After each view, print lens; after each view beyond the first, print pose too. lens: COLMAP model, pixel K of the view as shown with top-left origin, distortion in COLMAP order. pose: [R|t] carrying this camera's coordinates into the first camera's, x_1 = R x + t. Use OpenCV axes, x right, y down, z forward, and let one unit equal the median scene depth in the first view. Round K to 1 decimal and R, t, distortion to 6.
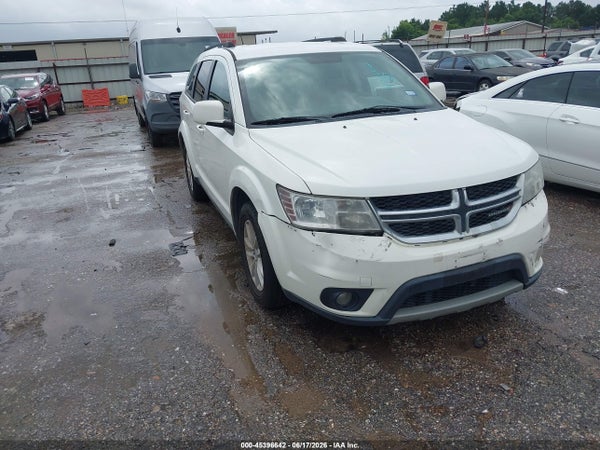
lens RADIAL K [[443.1, 0, 300.0], [0, 443.1, 225.0], [0, 0, 1]] dist [0.003050, 0.002061]
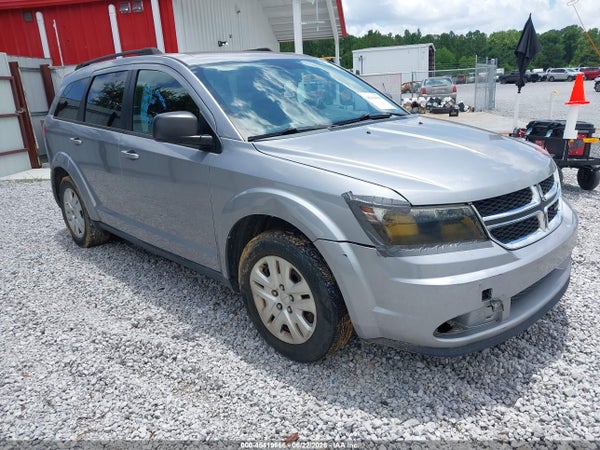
lens RADIAL K [[443.1, 0, 300.0], [0, 443.1, 225.0], [0, 0, 1]] dist [0.003050, 0.002061]
pose [[0.926972, -0.110178, 0.358585, -0.420528], [0.136890, 0.989329, -0.049893, -0.019589], [-0.349261, 0.095336, 0.932163, 0.302599]]
